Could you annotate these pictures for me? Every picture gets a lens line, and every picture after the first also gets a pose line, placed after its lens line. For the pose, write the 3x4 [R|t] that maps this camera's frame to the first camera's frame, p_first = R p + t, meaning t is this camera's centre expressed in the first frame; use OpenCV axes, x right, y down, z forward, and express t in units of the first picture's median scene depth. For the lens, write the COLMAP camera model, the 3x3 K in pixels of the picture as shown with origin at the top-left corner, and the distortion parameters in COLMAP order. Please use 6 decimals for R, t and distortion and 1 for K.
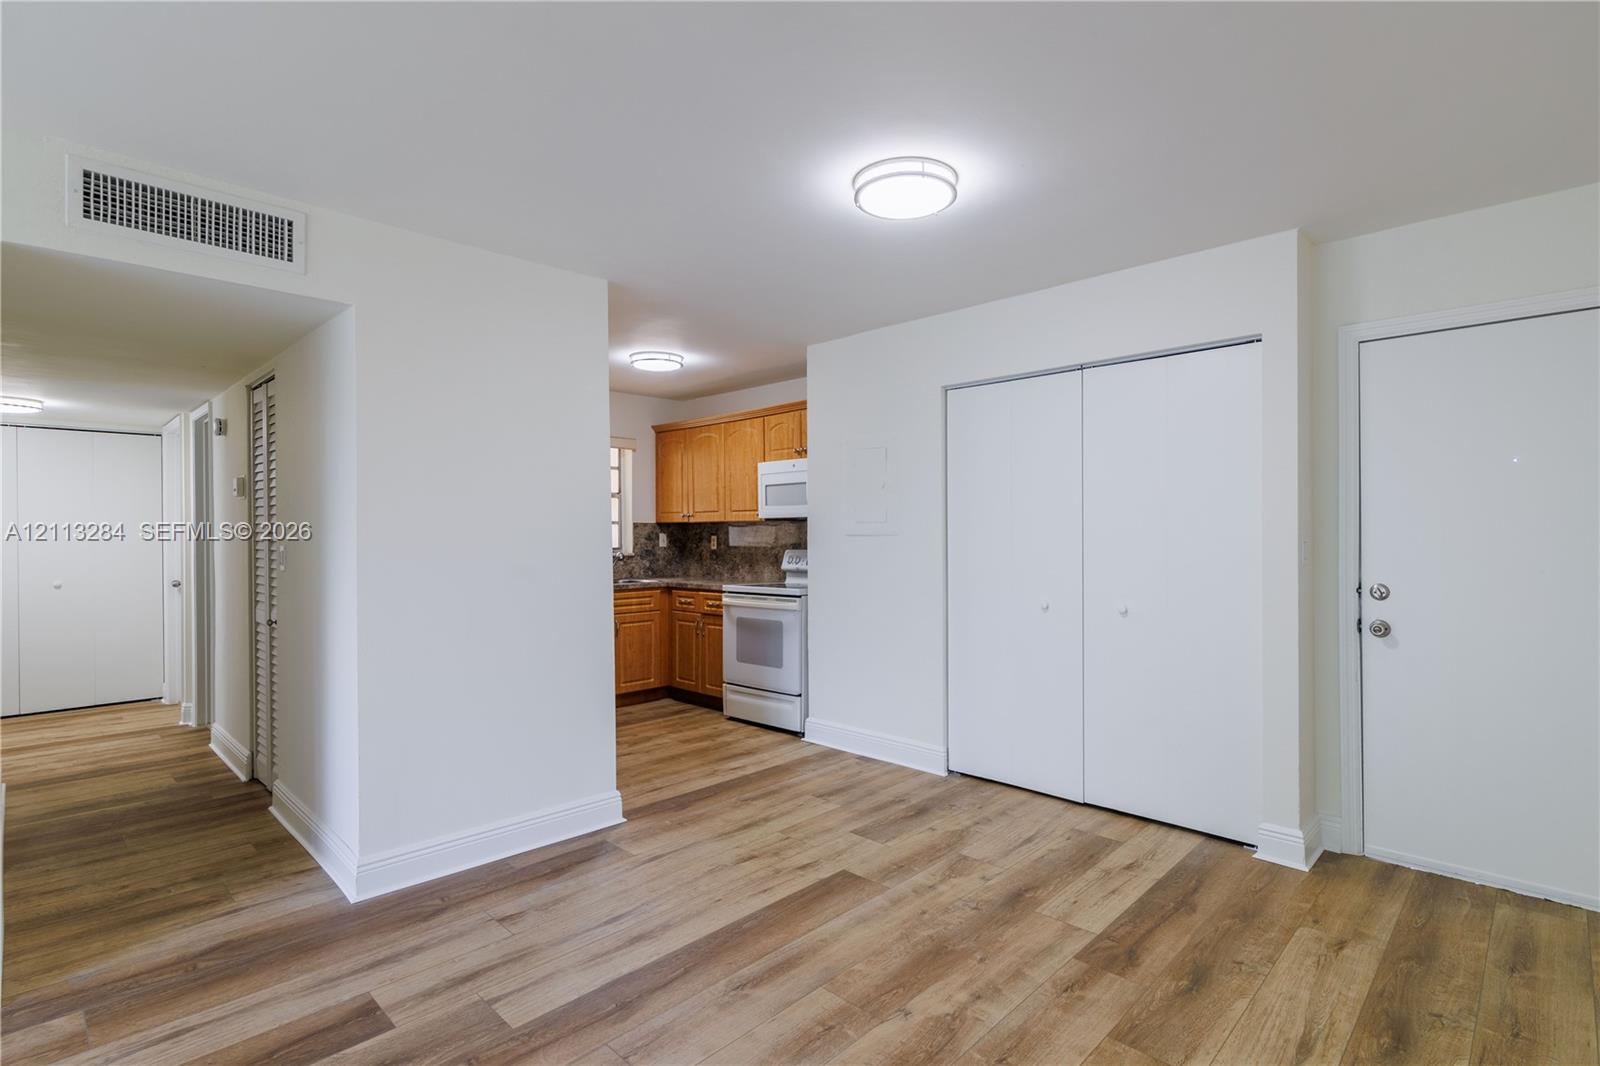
lens RADIAL K [[764.6, 0, 817.2], [0, 764.6, 530.8], [0, 0, 1]] dist [0.000491, -0.000175]
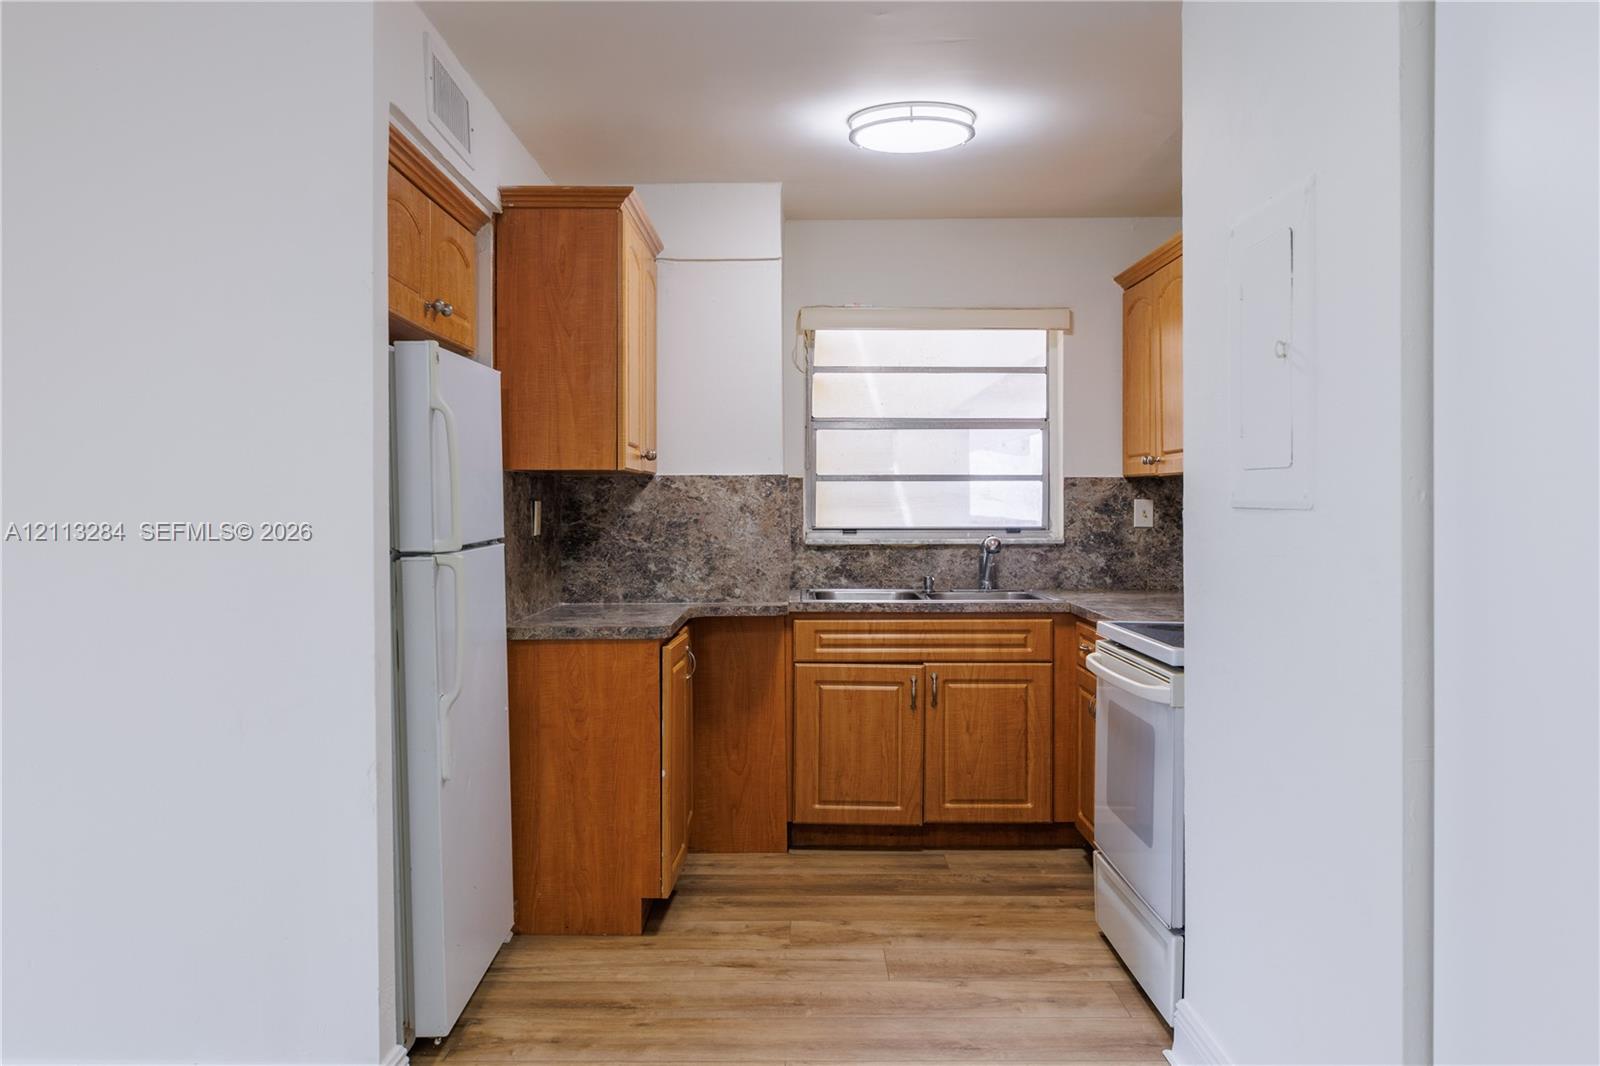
lens RADIAL K [[1165.0, 0, 914.8], [0, 1165.0, 512.1], [0, 0, 1]] dist [0.003652, 0.002439]
pose [[0.674352, 0.008867, -0.738357, 0.279259], [0.002794, 0.999890, 0.014559, 0.000636], [0.738405, -0.011881, 0.674253, 0.465336]]
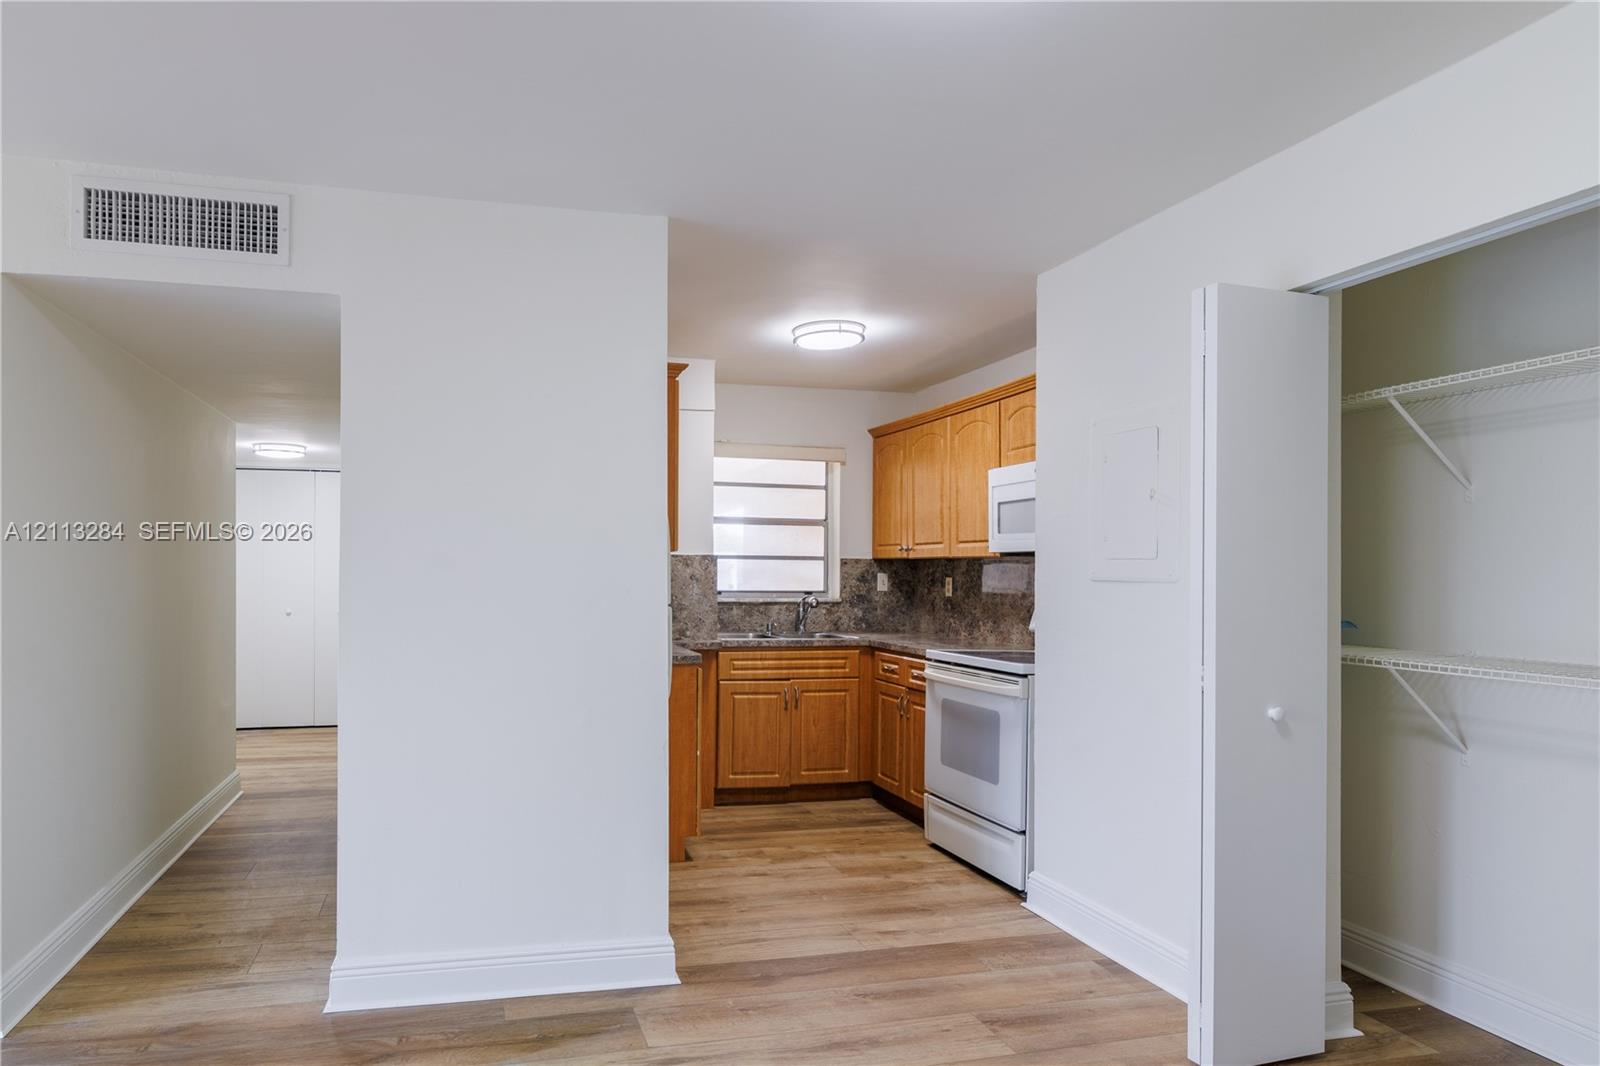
lens RADIAL K [[888.9, 0, 660.0], [0, 888.9, 567.0], [0, 0, 1]] dist [0.002544, -0.000442]
pose [[0.835551, 0.008879, -0.549341, 0.105827], [-0.010161, 0.999948, 0.000709, -0.001071], [0.549319, 0.004990, 0.835598, 0.182626]]
